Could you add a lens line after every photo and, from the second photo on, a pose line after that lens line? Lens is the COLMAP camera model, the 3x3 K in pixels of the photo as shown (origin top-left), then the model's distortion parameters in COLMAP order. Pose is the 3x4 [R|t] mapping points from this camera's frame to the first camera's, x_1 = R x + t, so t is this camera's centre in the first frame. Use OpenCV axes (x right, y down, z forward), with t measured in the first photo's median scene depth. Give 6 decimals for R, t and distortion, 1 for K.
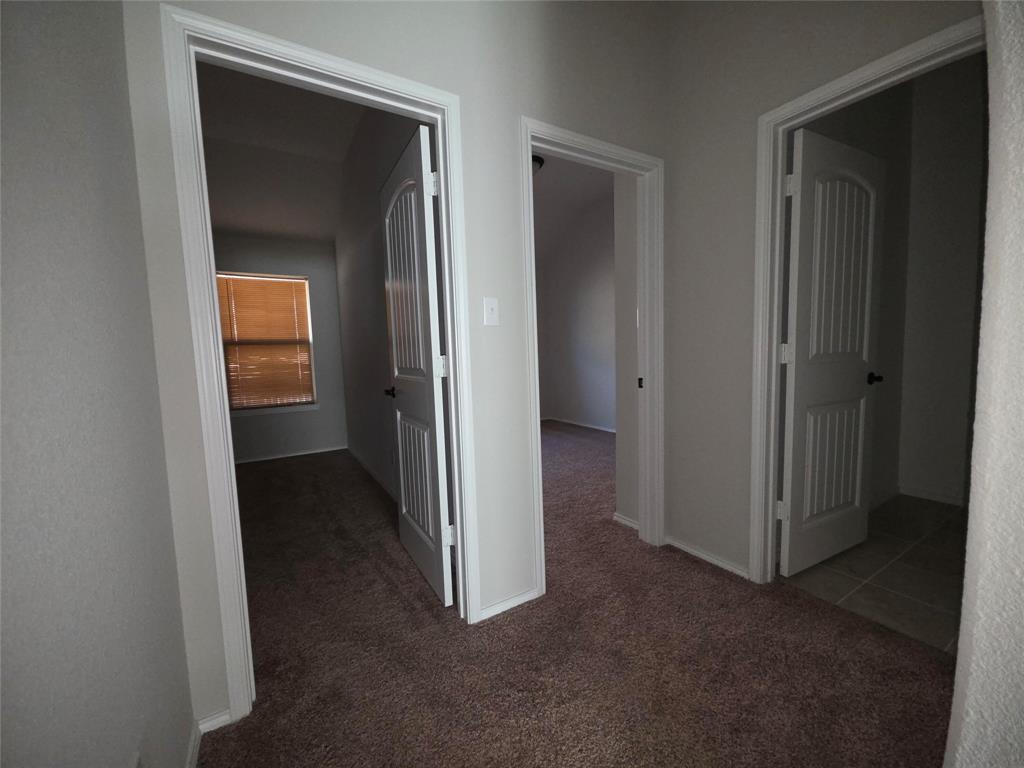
lens RADIAL K [[411.4, 0, 513.8], [0, 411.4, 381.6], [0, 0, 1]] dist [0.001130, -0.000528]
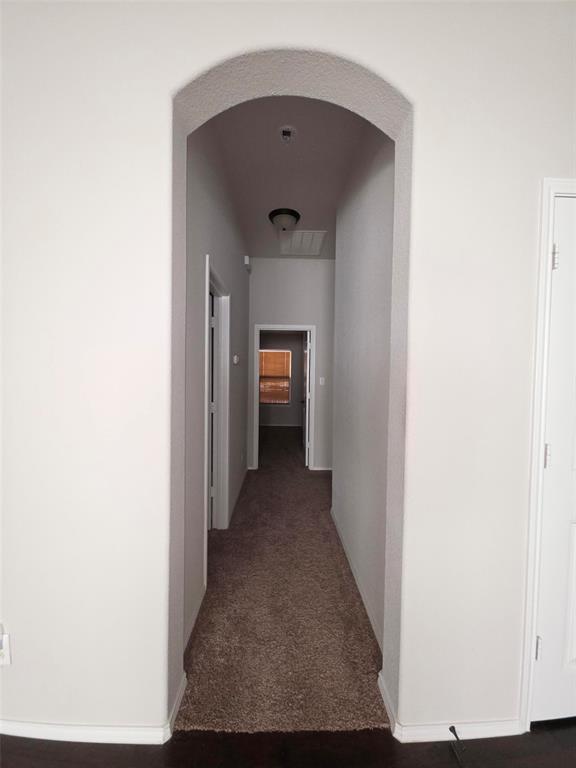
lens RADIAL K [[308.6, 0, 290.8], [0, 308.6, 381.5], [0, 0, 1]] dist [0.001130, -0.000528]
pose [[0.872656, 0.056960, -0.485001, 0.367845], [-0.080497, 0.996366, -0.027822, -0.027740], [0.481654, 0.063320, 0.874071, -0.533957]]
